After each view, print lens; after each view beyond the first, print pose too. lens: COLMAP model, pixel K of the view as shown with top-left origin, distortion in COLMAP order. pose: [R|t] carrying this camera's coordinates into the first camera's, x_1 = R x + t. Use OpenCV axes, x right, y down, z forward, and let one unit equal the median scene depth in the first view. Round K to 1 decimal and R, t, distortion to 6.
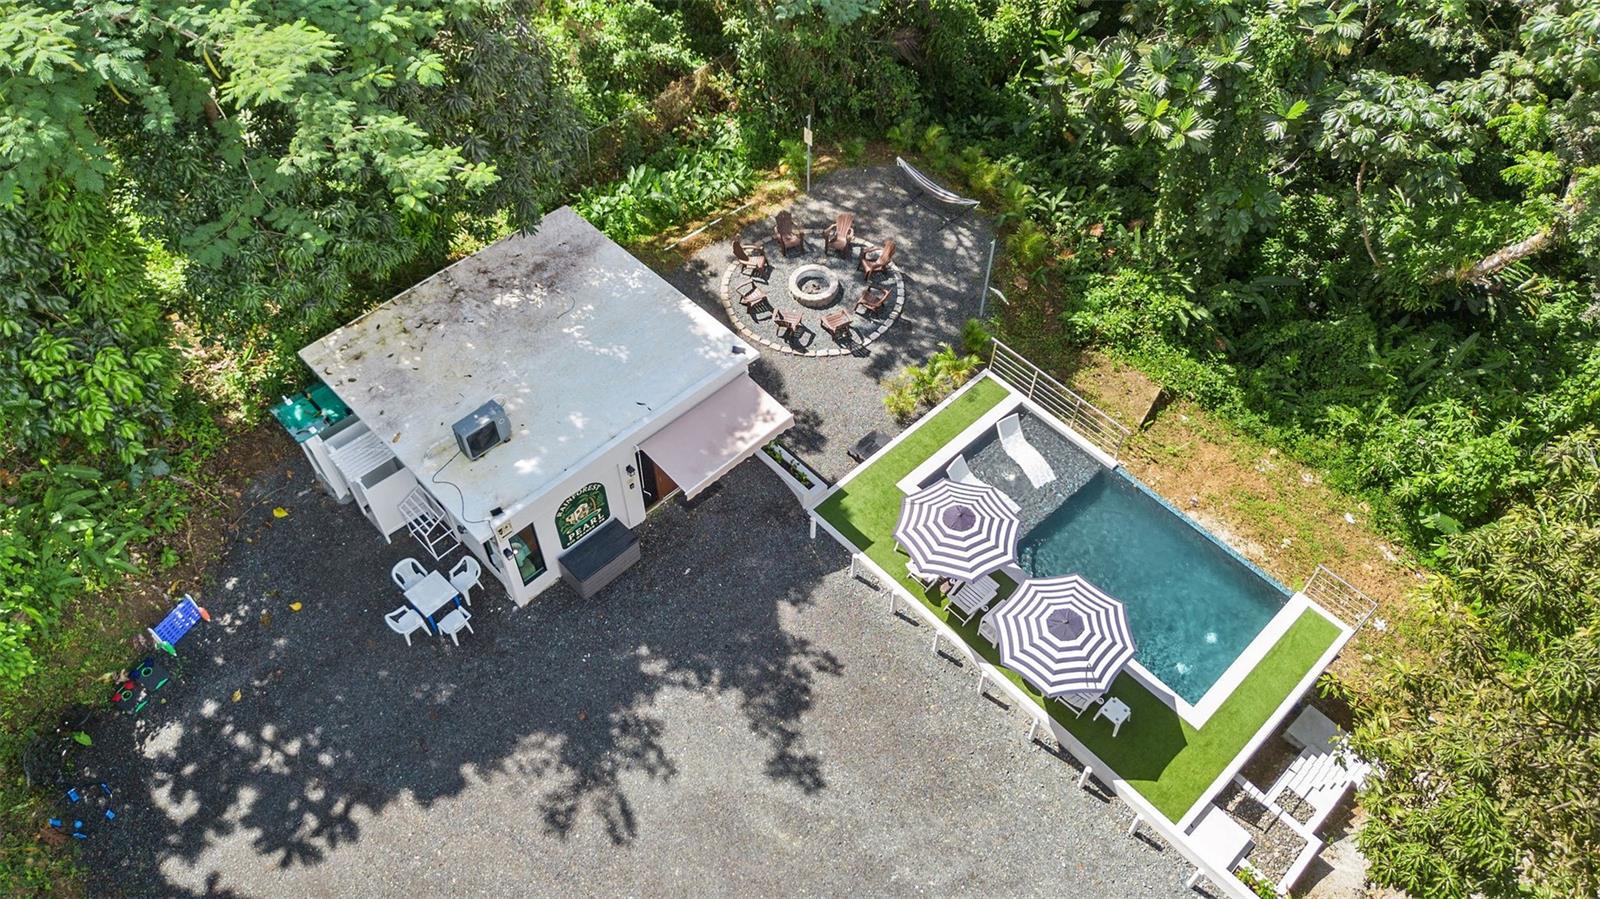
lens RADIAL K [[1097.0, 0, 799.9], [0, 1097.0, 464.0], [0, 0, 1]] dist [0.082623, -0.096245]
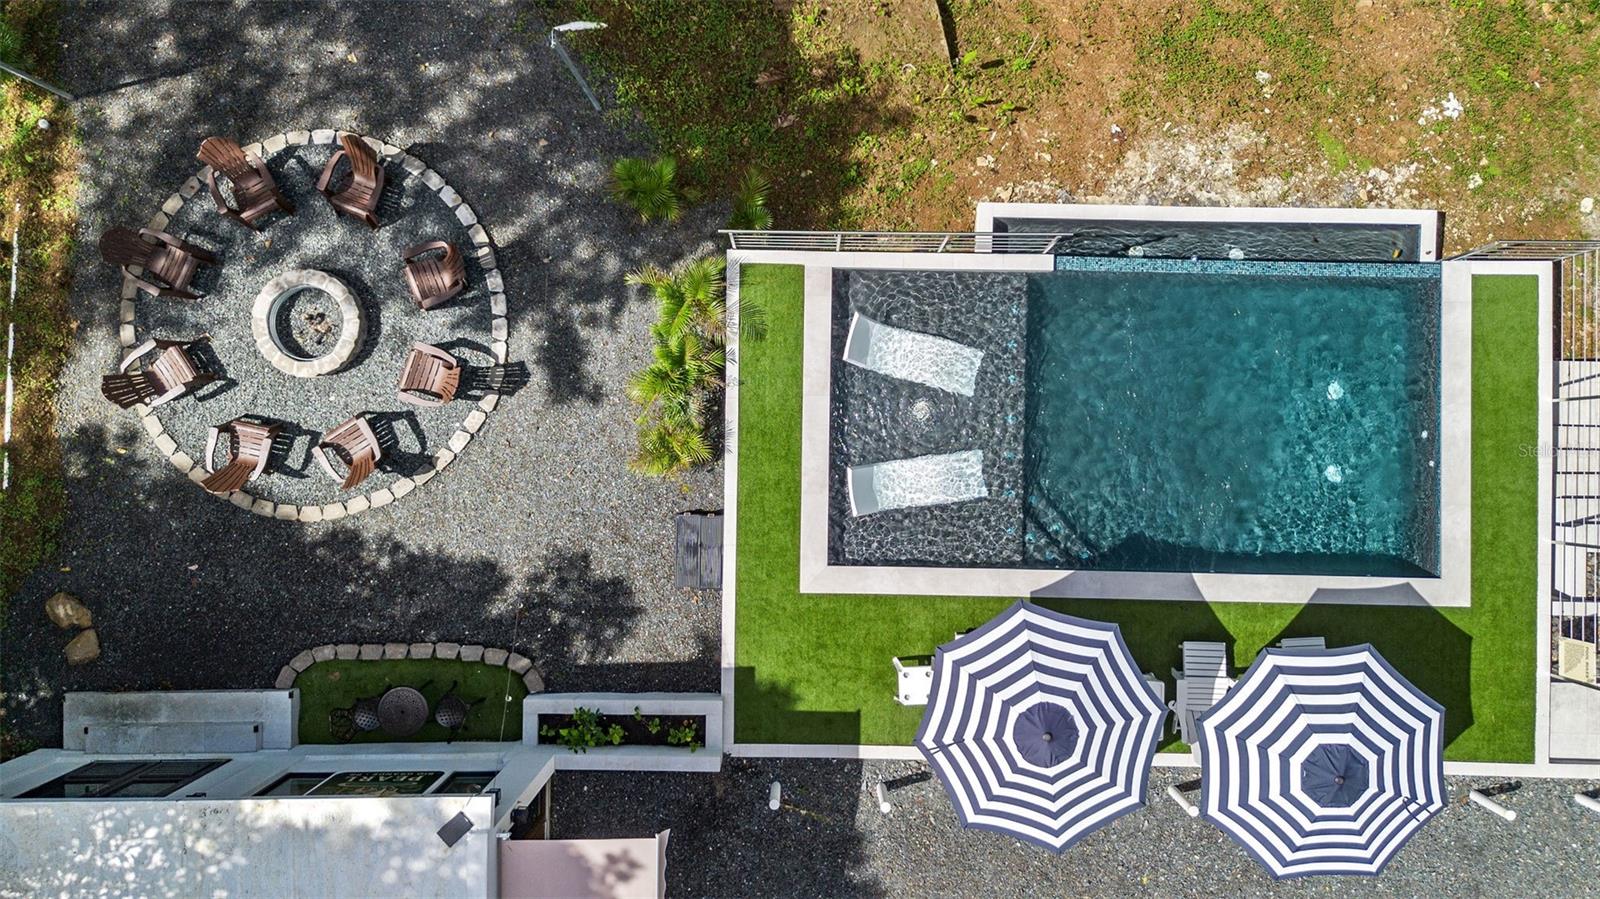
lens RADIAL K [[1138.2, 0, 799.5], [0, 1138.2, 444.8], [0, 0, 1]] dist [0.050994, -0.040583]
pose [[0.694020, -0.719931, -0.005967, 0.146276], [0.578693, 0.552897, 0.599516, -0.365332], [-0.428311, -0.419529, 0.800340, 0.597016]]
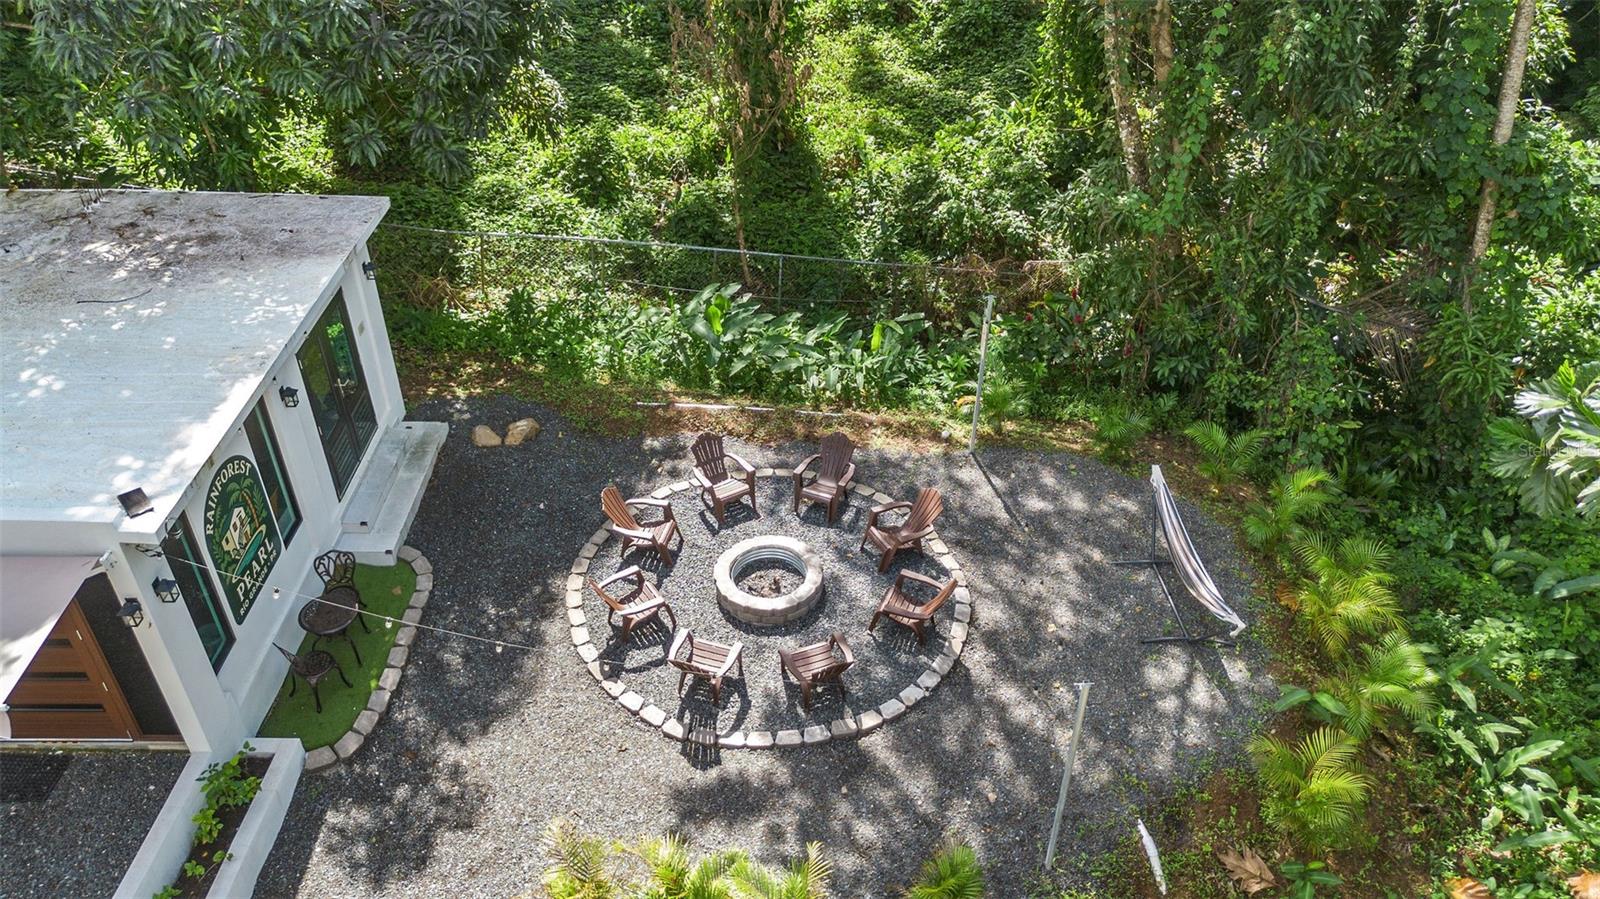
lens RADIAL K [[1175.2, 0, 800.0], [0, 1175.2, 449.5], [0, 0, 1]] dist [0.035778, -0.001070]
pose [[0.718020, 0.418716, -0.555989, 0.321755], [-0.555665, 0.825889, -0.095624, -0.199548], [0.419146, 0.377604, 0.825671, 0.697568]]
